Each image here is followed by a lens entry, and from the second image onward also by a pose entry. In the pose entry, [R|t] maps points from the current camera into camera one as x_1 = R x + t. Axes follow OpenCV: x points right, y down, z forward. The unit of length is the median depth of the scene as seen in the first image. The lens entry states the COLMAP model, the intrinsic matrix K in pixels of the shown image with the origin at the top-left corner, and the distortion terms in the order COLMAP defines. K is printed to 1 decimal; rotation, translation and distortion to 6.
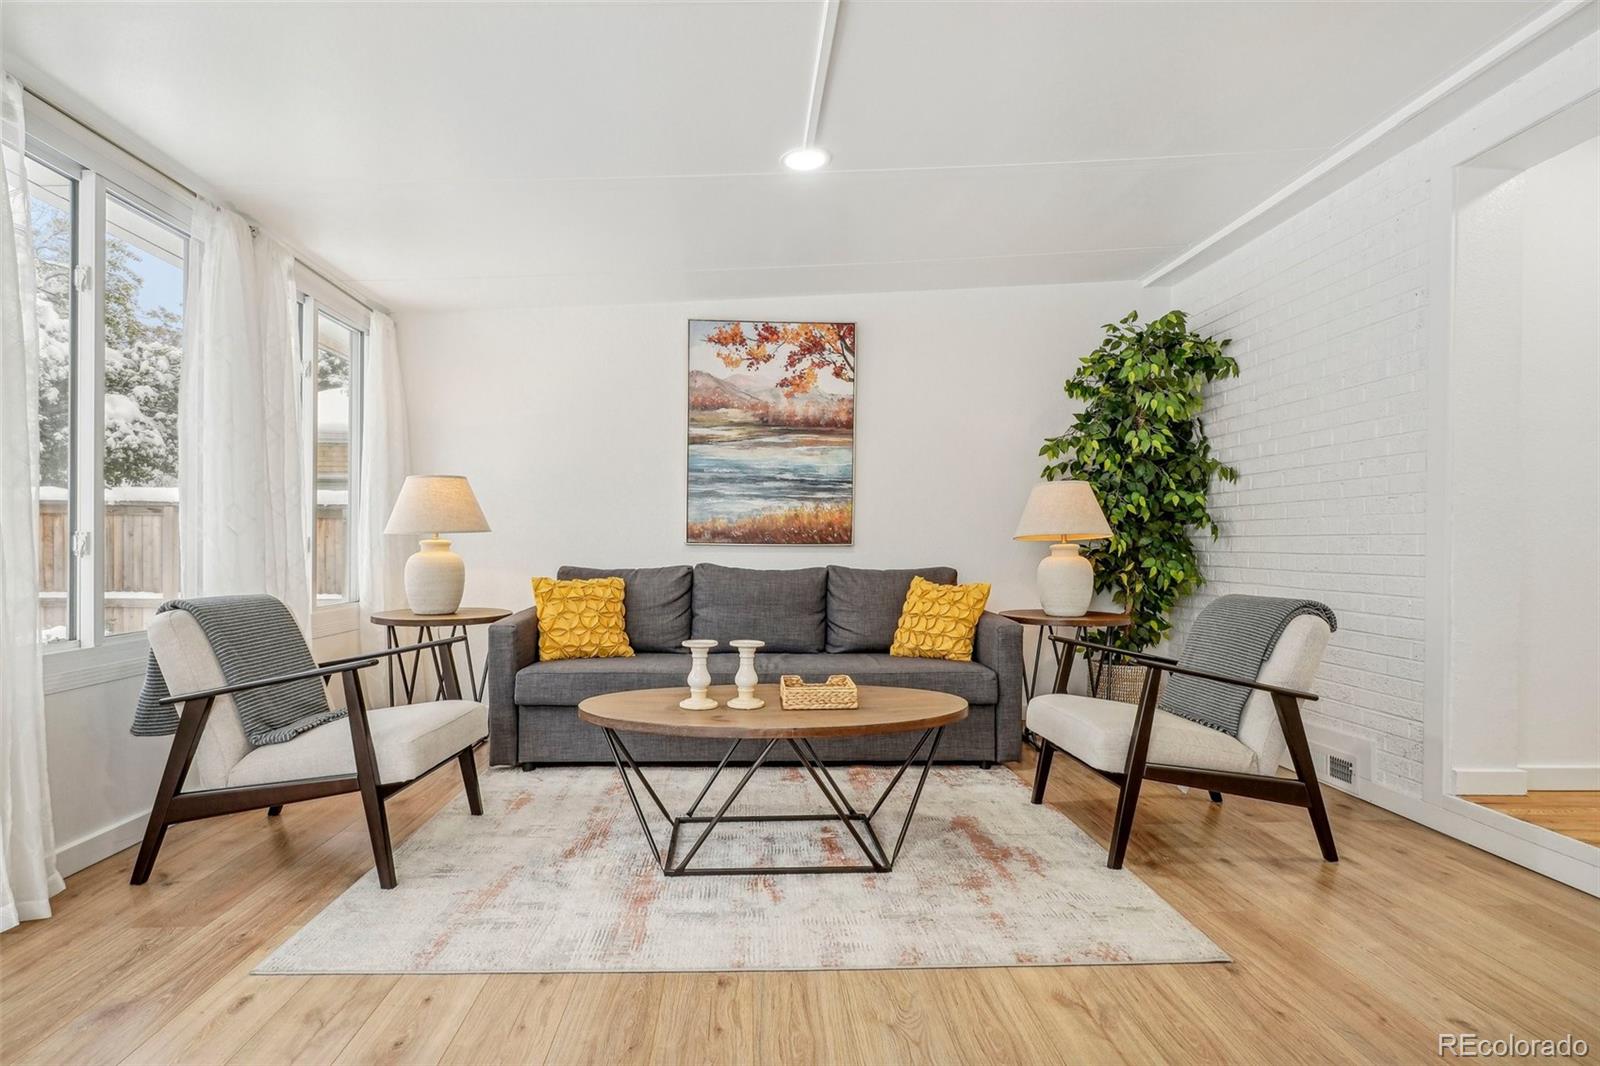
lens RADIAL K [[770.6, 0, 795.7], [0, 770.6, 544.0], [0, 0, 1]] dist [-0.004185, -0.000451]
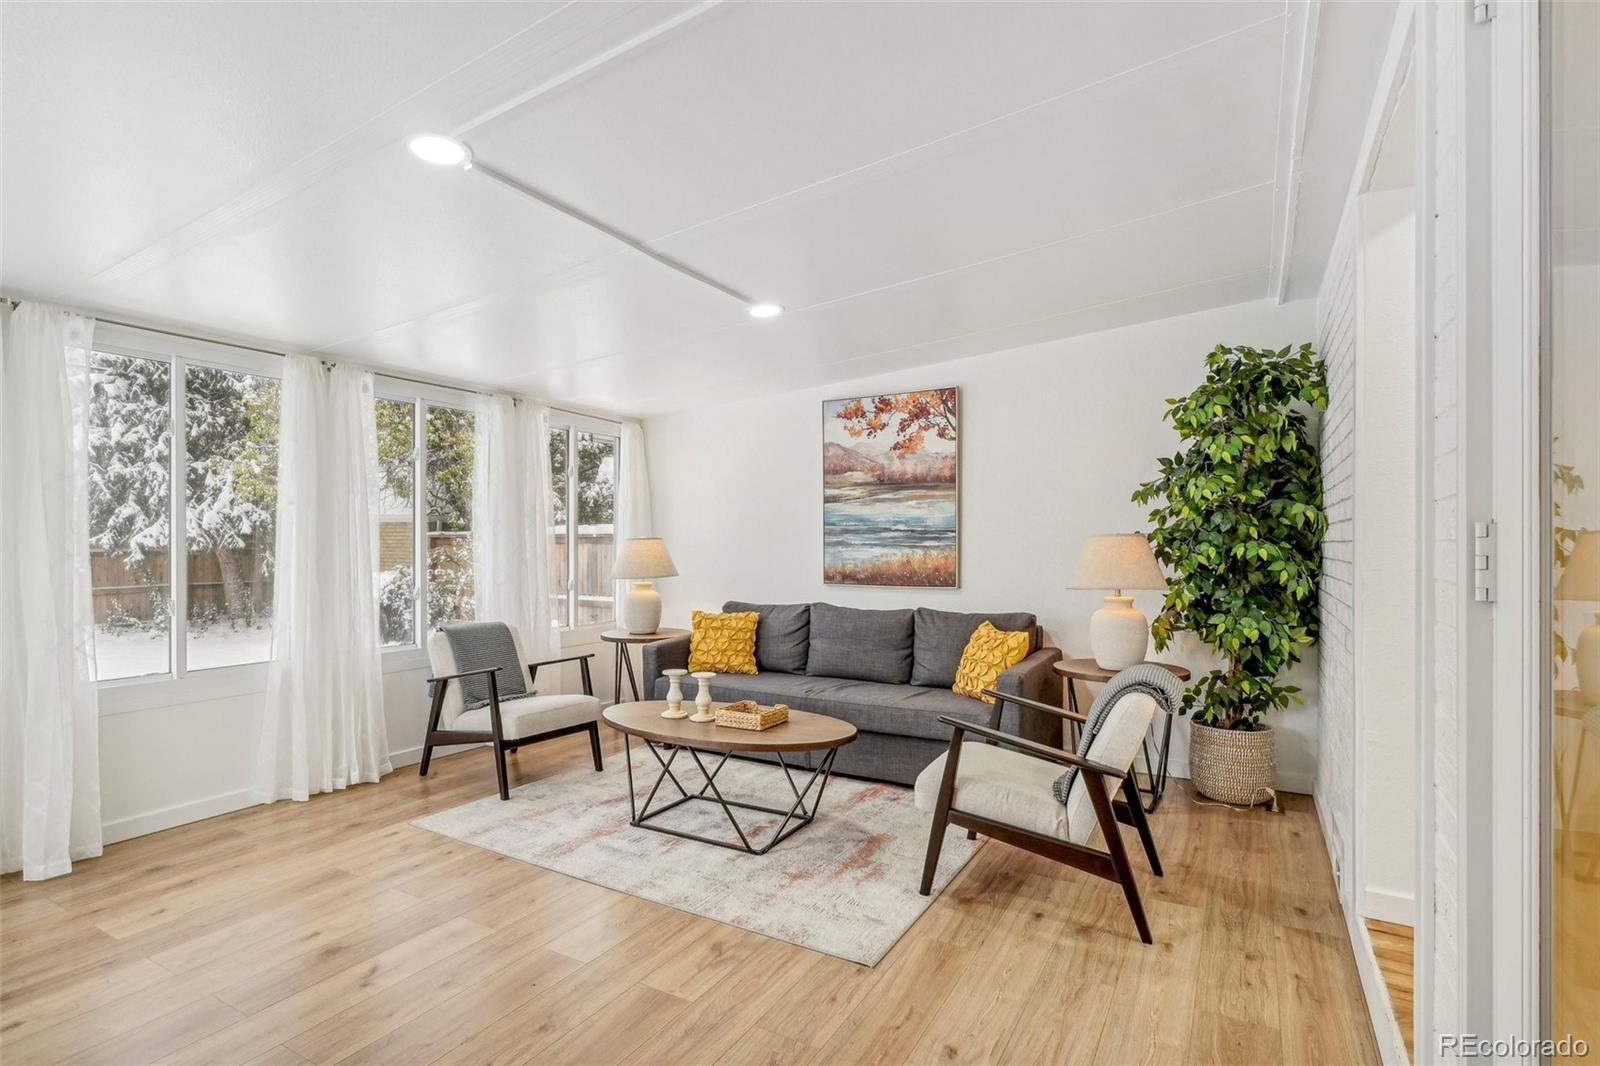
lens RADIAL K [[770.6, 0, 793.9], [0, 770.6, 539.4], [0, 0, 1]] dist [-0.004185, -0.000451]
pose [[0.840325, -0.010827, -0.541974, 0.484360], [0.005056, 0.999914, -0.012135, -0.057203], [0.542059, 0.007457, 0.840307, -0.052122]]
